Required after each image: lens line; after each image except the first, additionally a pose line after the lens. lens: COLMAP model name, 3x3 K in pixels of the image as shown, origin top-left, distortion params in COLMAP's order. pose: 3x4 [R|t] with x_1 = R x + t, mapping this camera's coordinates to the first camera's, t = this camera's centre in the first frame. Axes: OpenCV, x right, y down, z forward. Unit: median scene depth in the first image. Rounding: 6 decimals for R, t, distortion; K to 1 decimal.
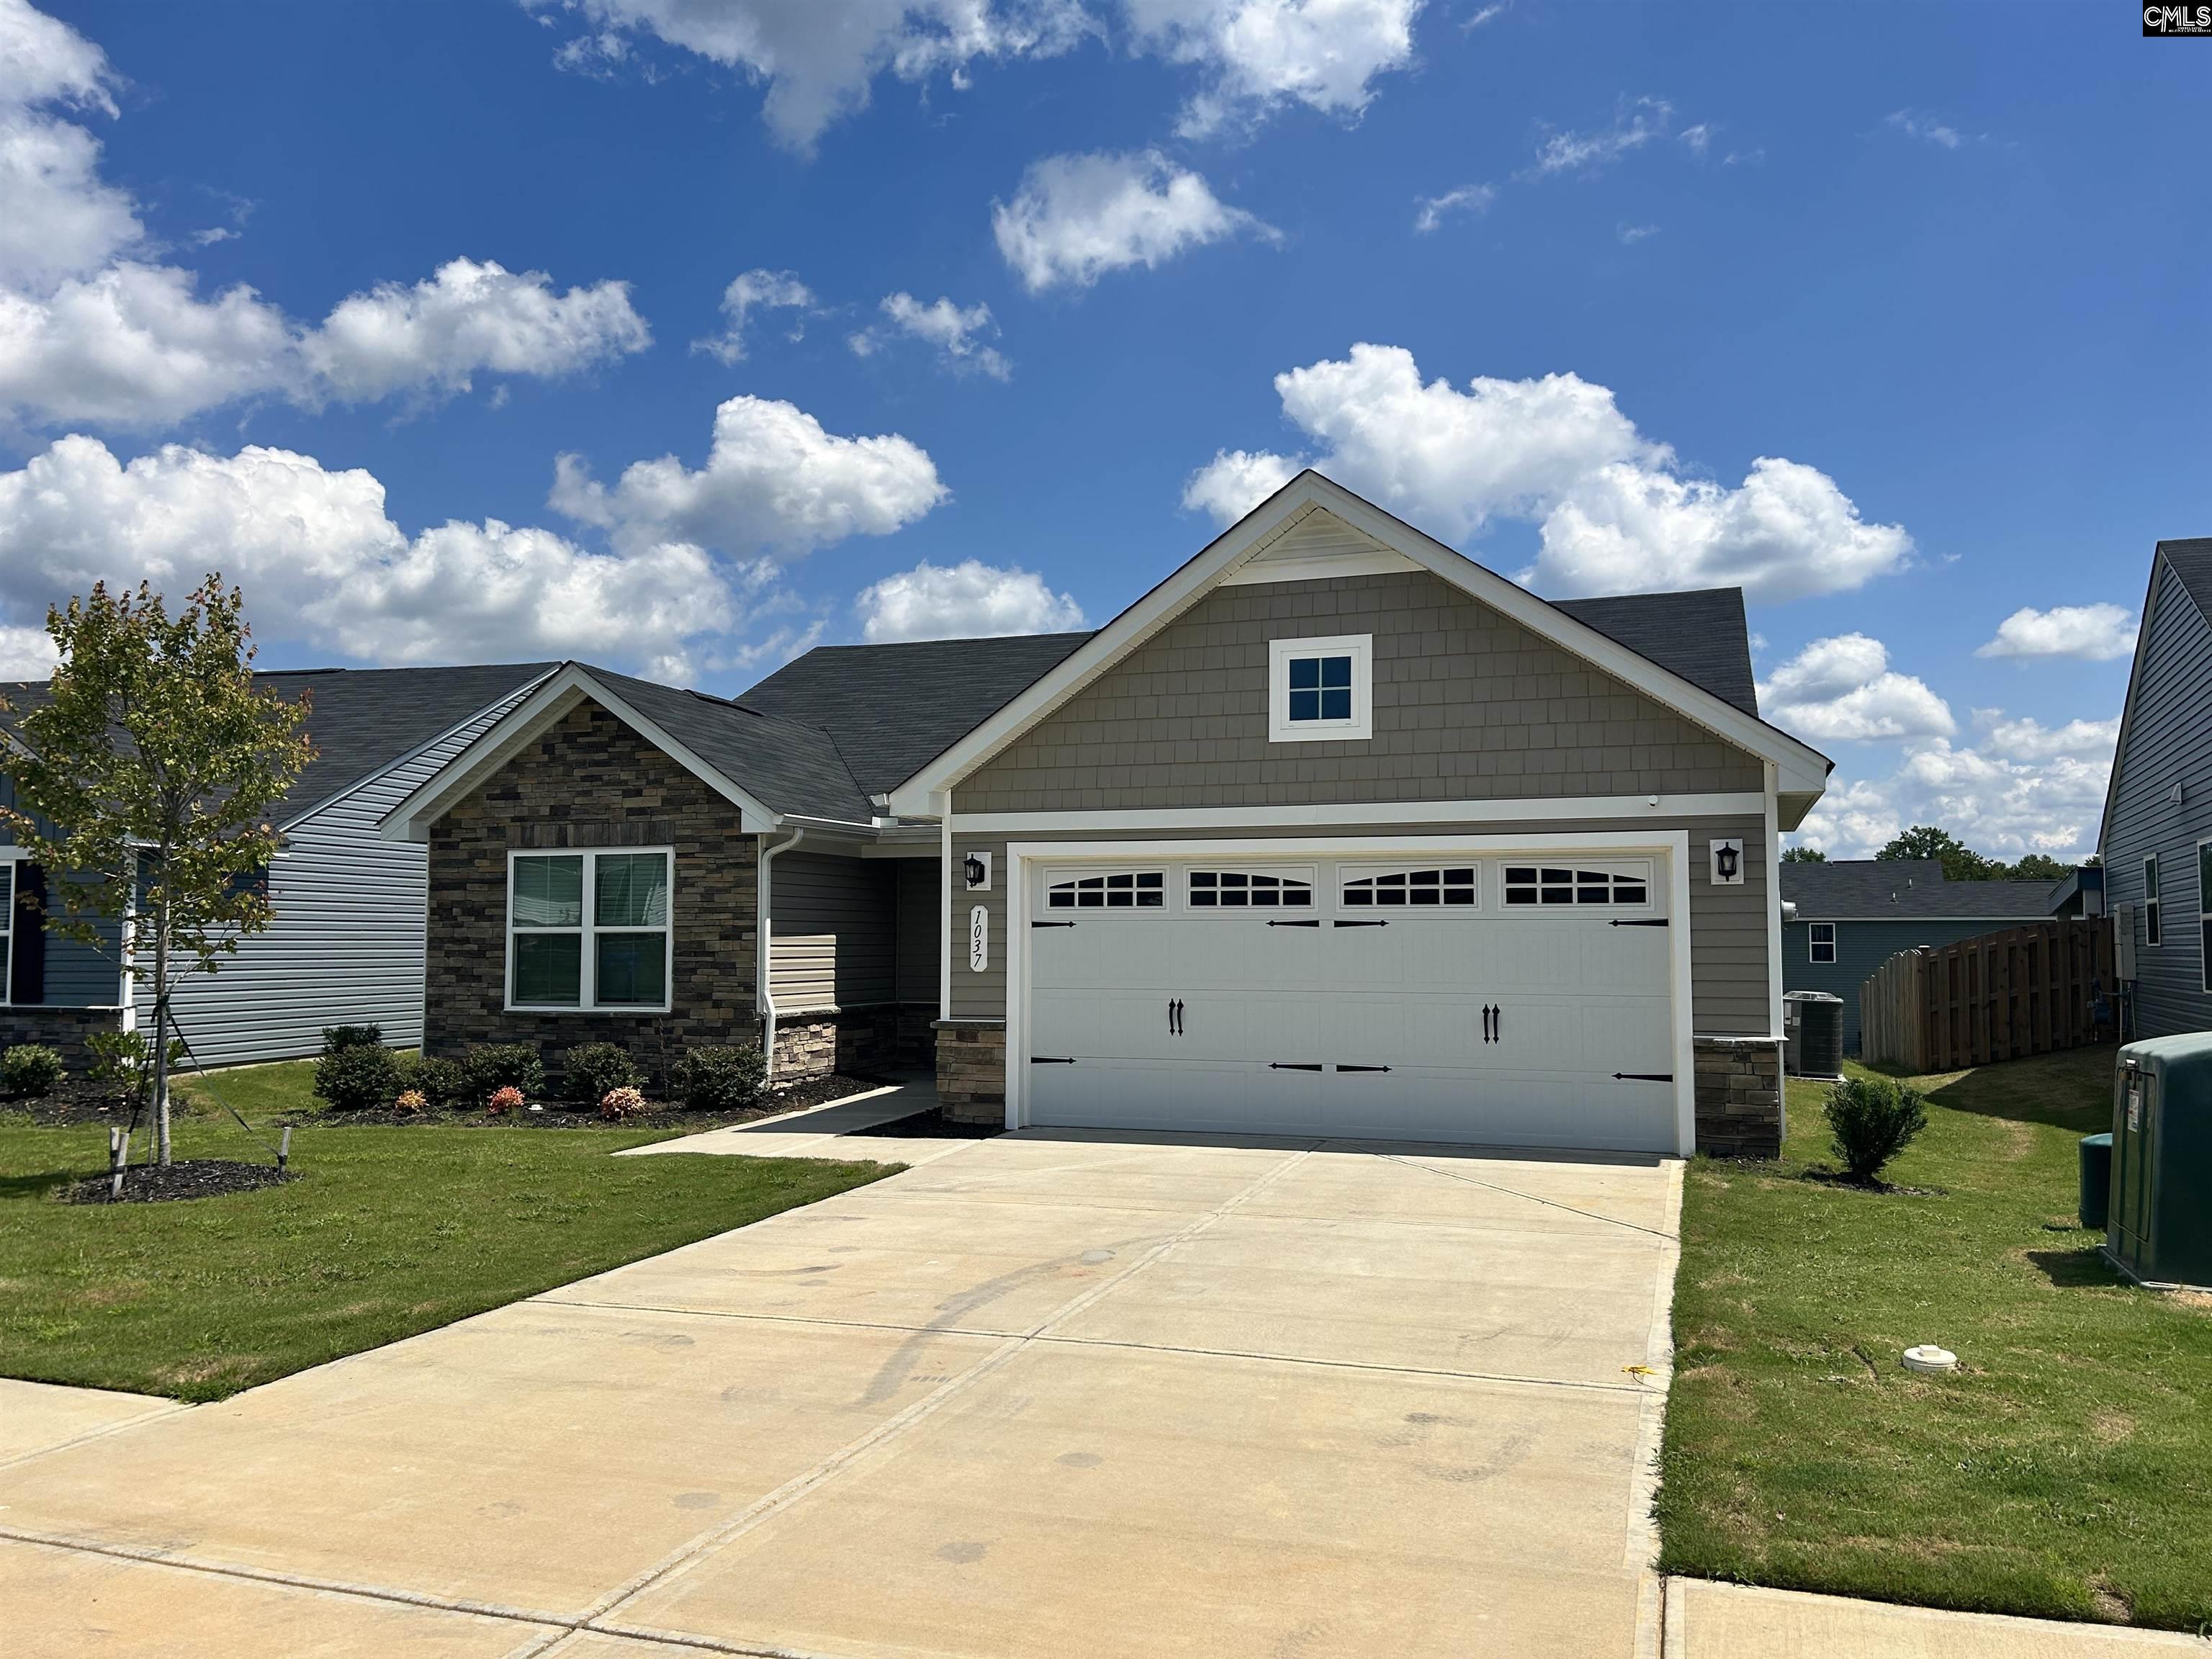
lens RADIAL K [[1651.6, 0, 1121.4], [0, 1651.6, 839.1], [0, 0, 1]] dist [0.056546, -0.065968]
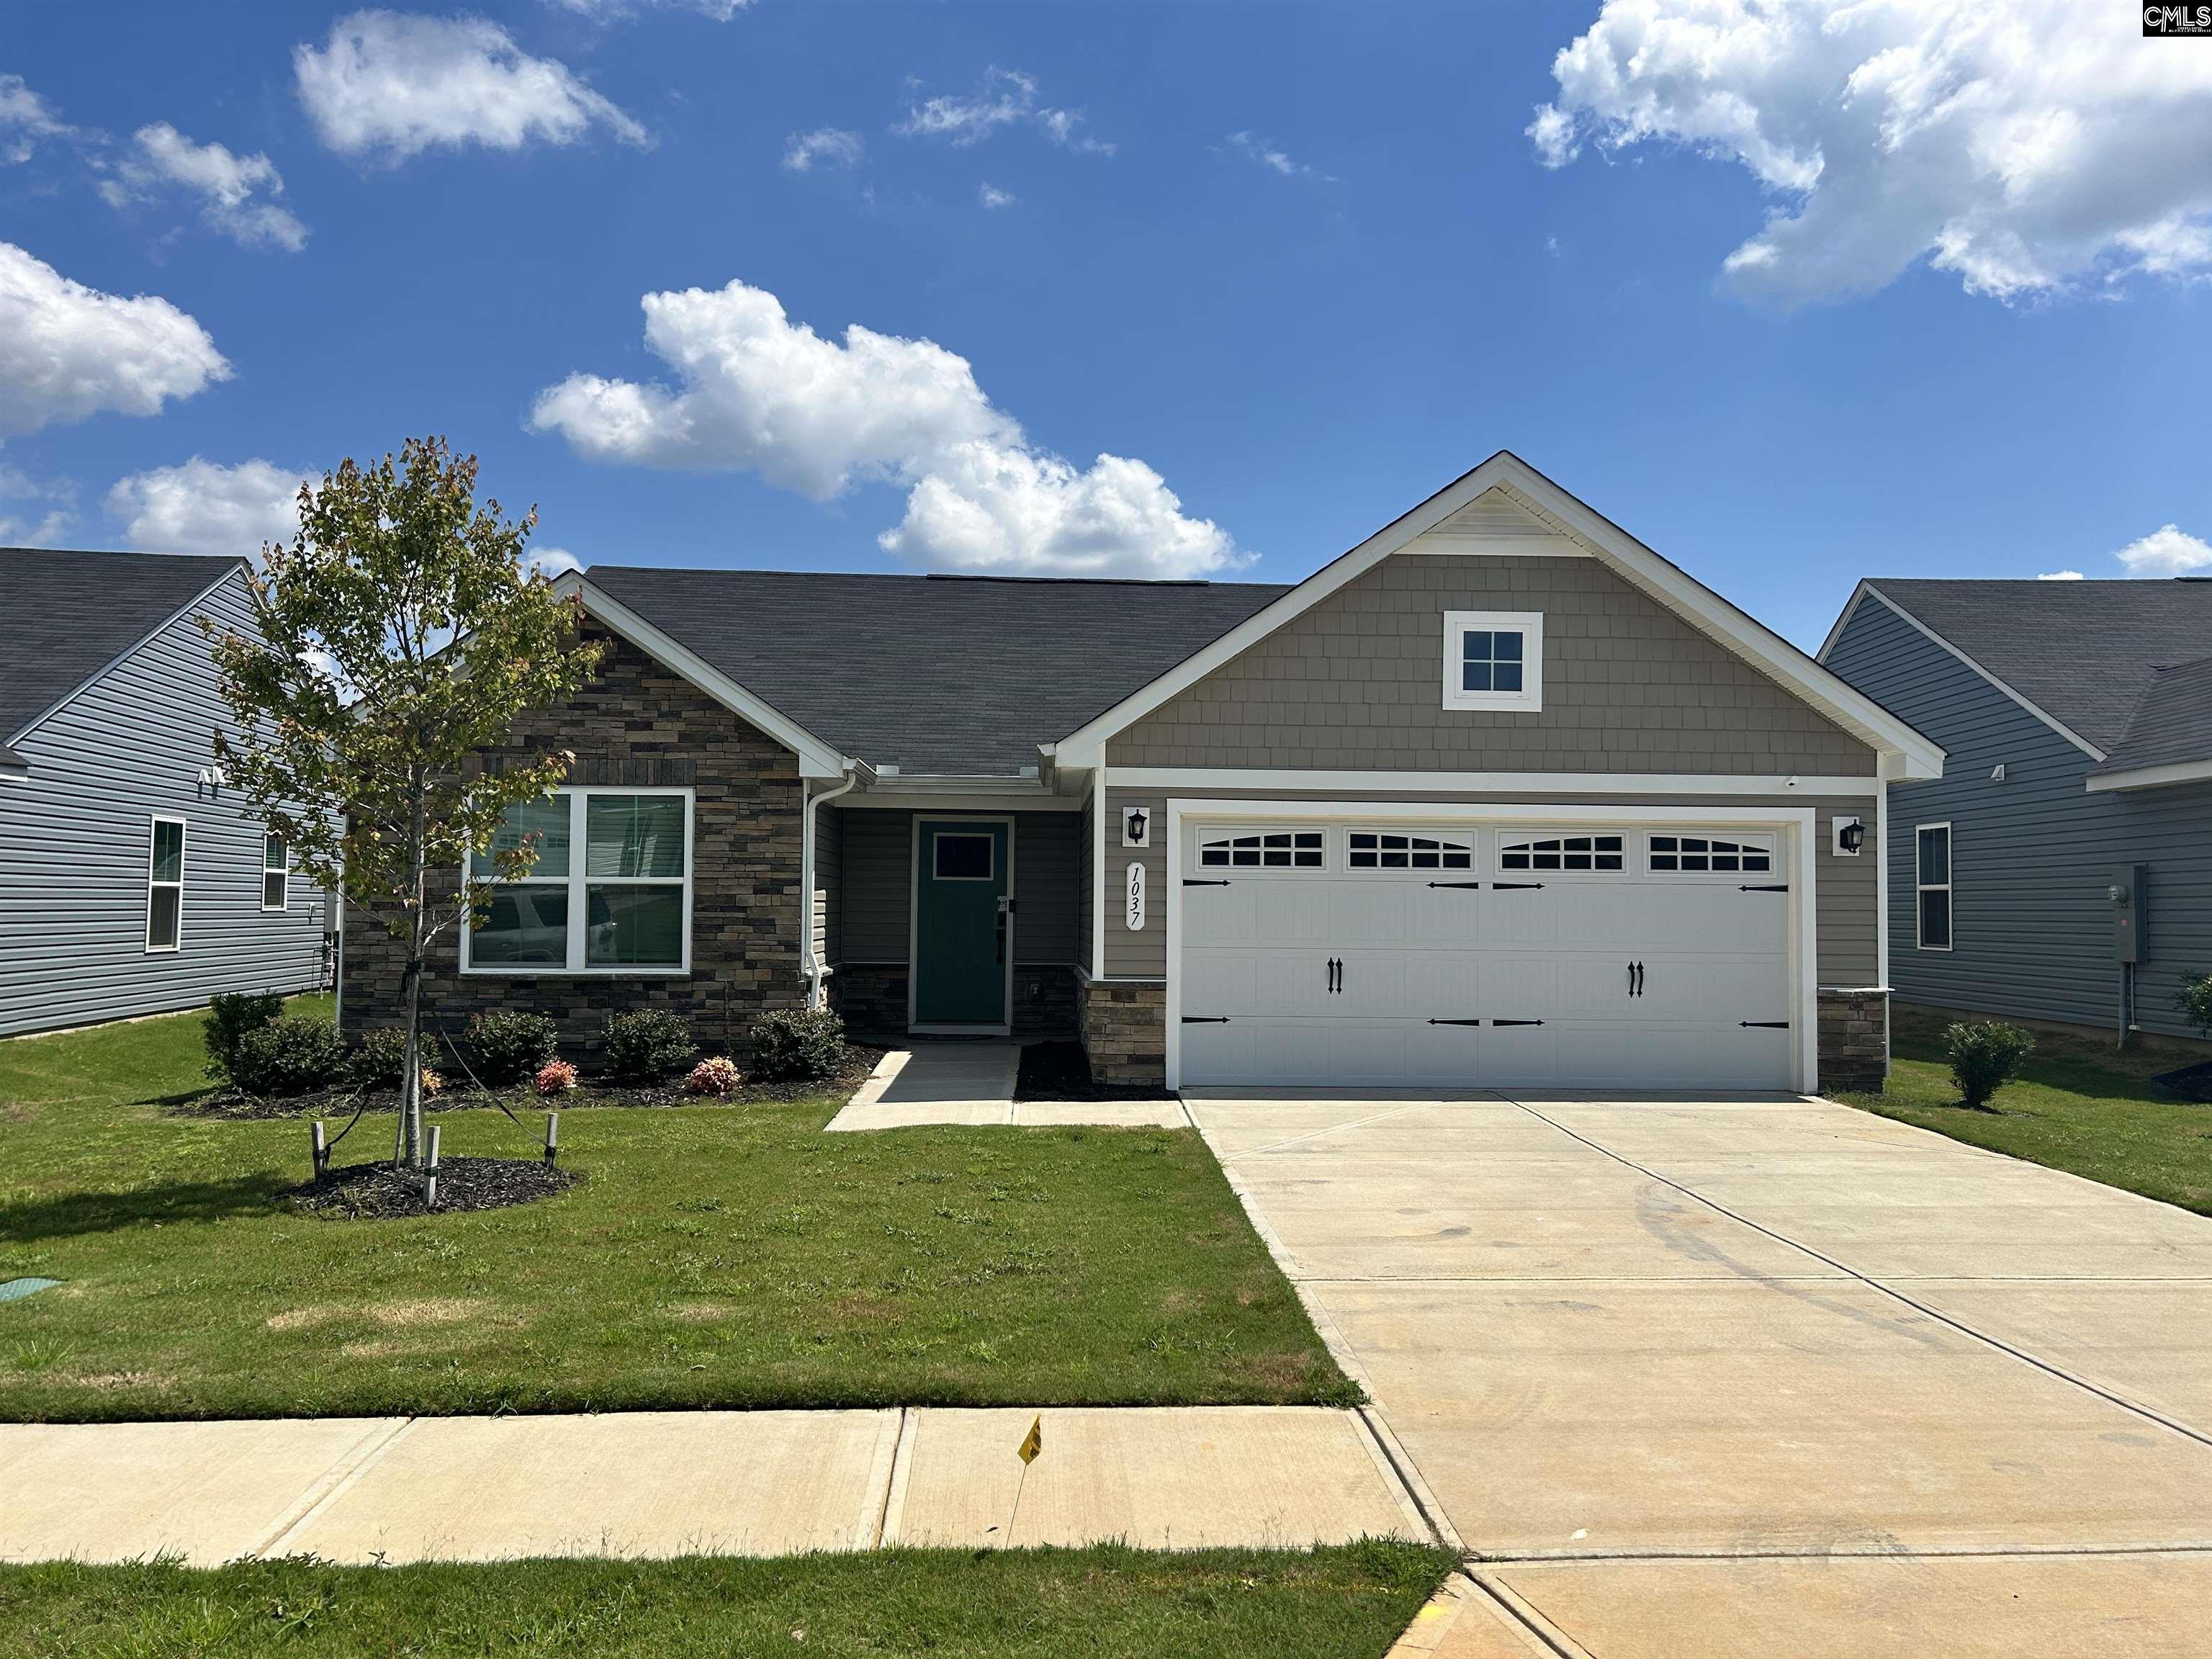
lens RADIAL K [[1653.3, 0, 1112.0], [0, 1653.3, 869.7], [0, 0, 1]] dist [0.054989, -0.064579]
pose [[0.928225, 0.015863, 0.371682, -0.462181], [-0.032457, 0.998734, 0.038432, 0.007619], [-0.370602, -0.047737, 0.927564, 0.104401]]
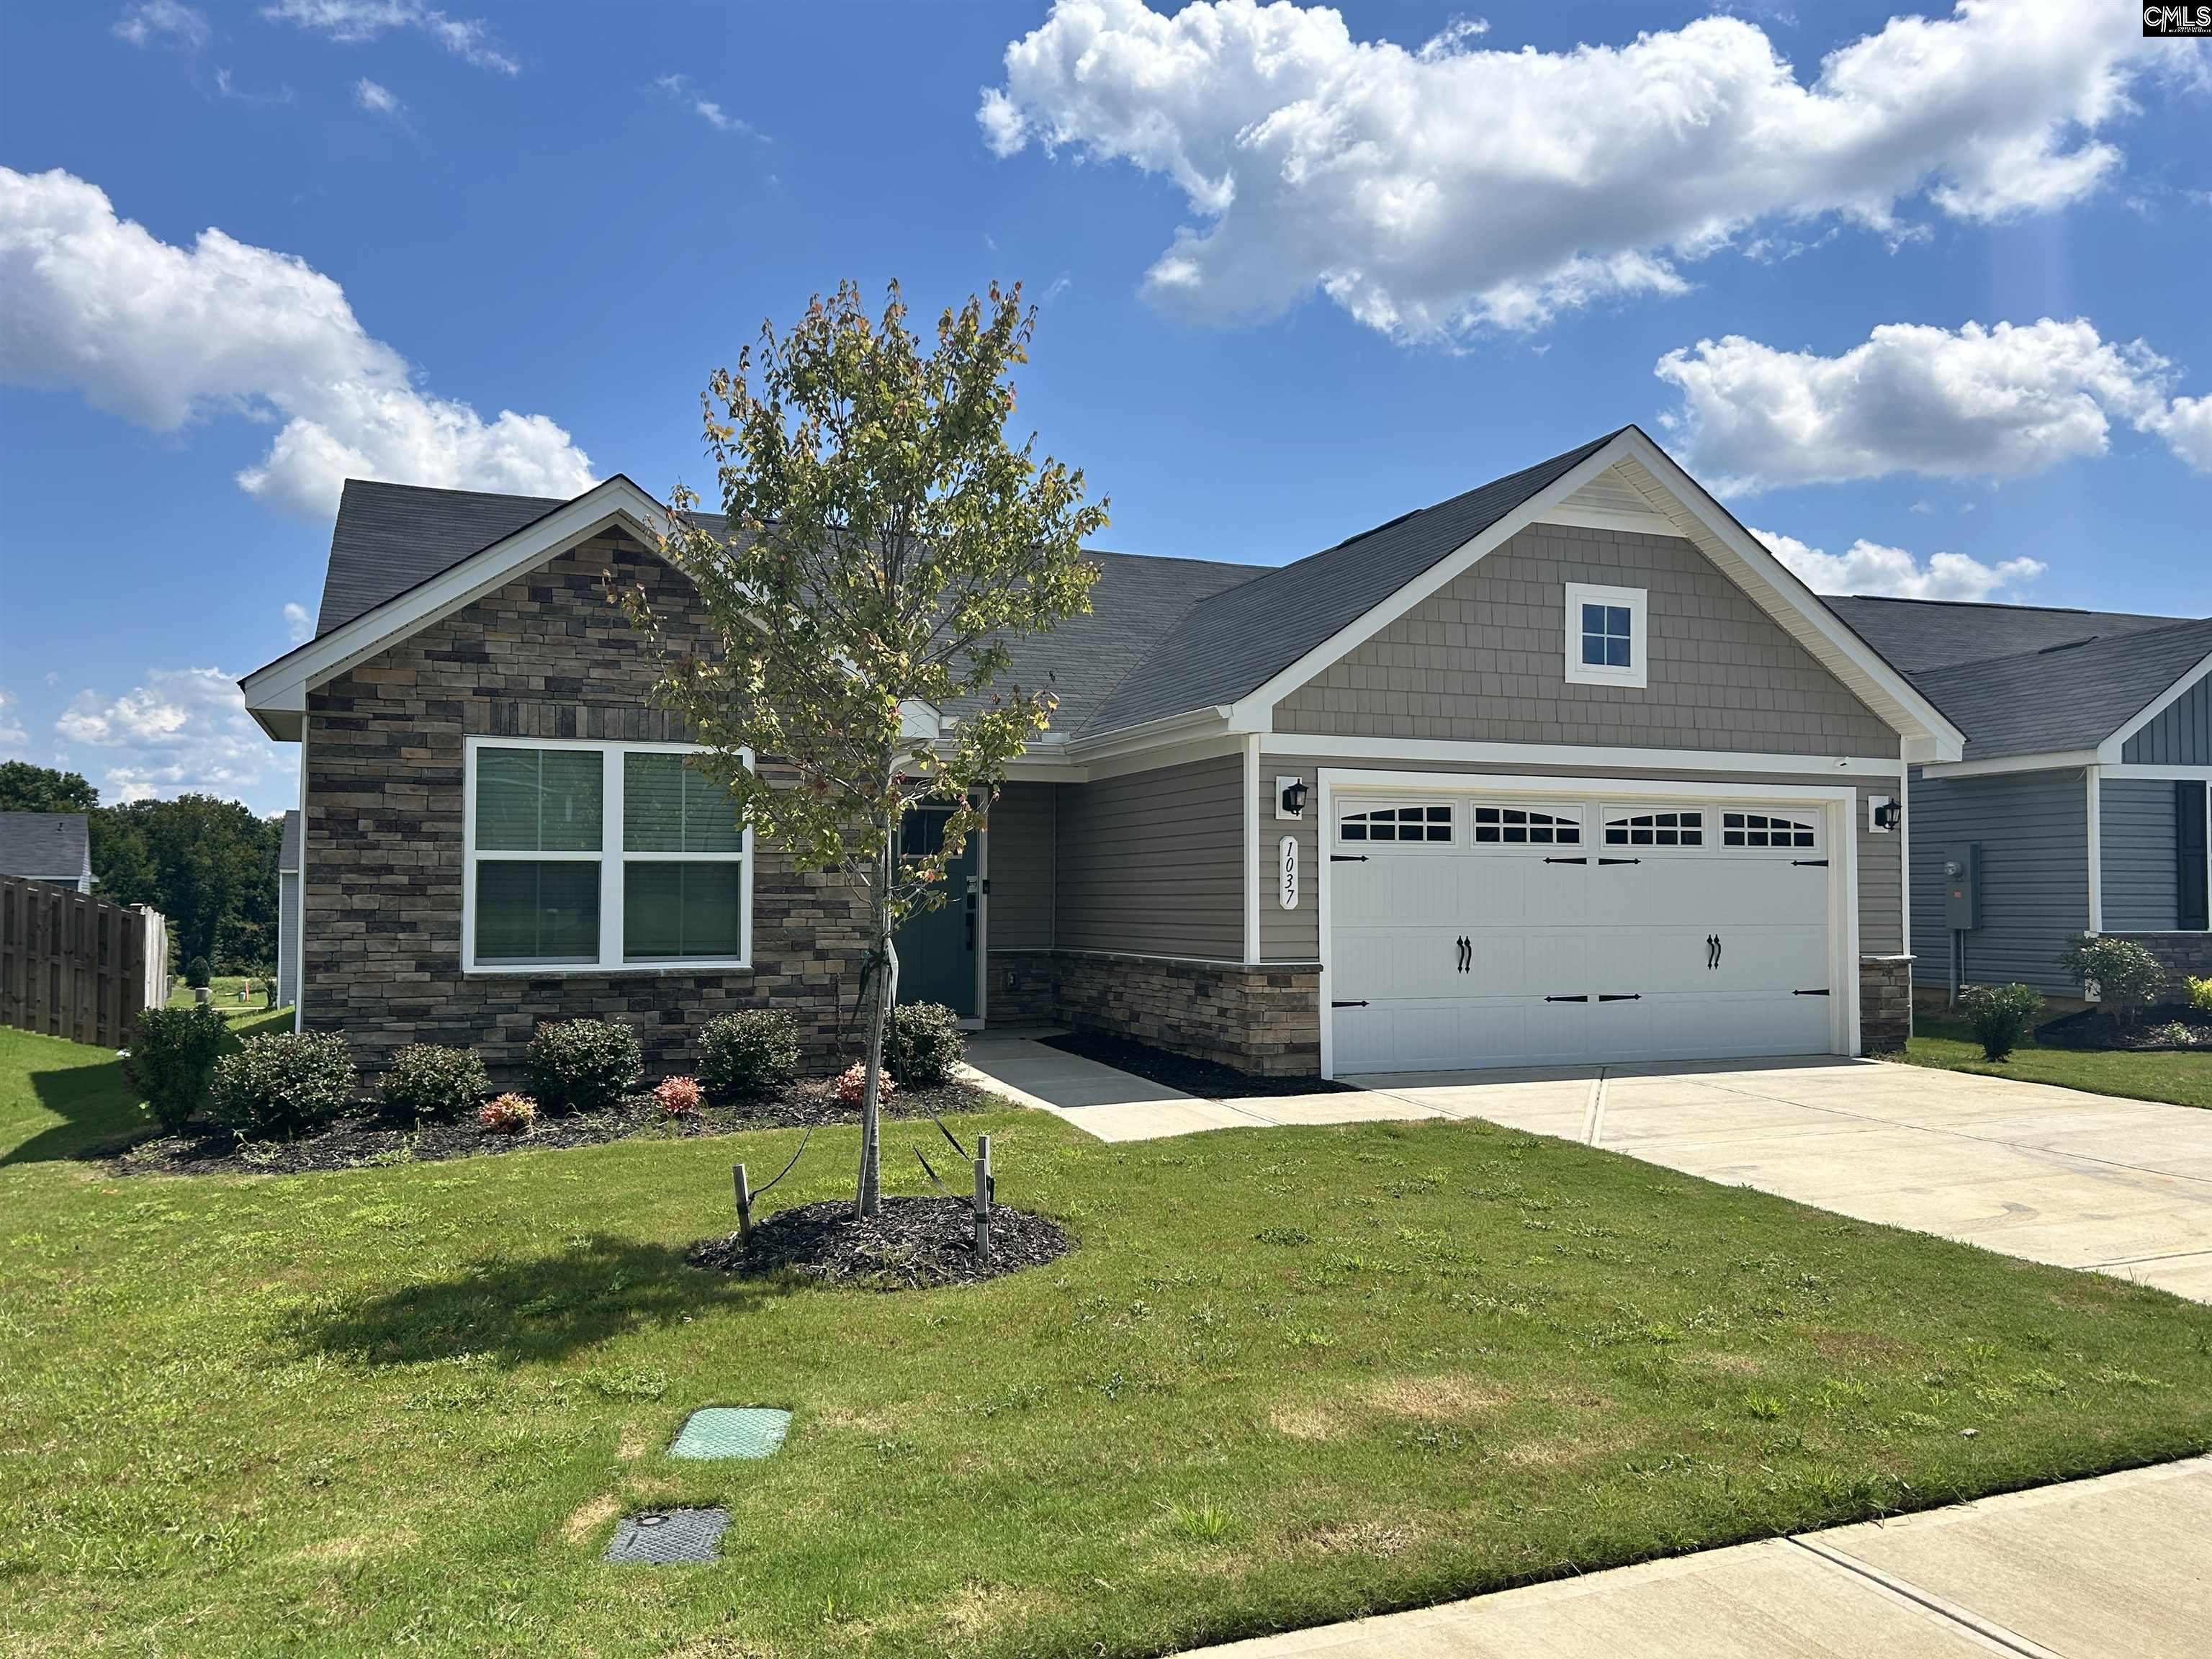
lens RADIAL K [[1678.4, 0, 1114.2], [0, 1678.4, 886.3], [0, 0, 1]] dist [0.044840, -0.058364]
pose [[0.750333, 0.003817, 0.661049, -0.766122], [-0.043363, 0.998114, 0.043456, 0.031940], [-0.659636, -0.061272, 0.749083, 0.377152]]
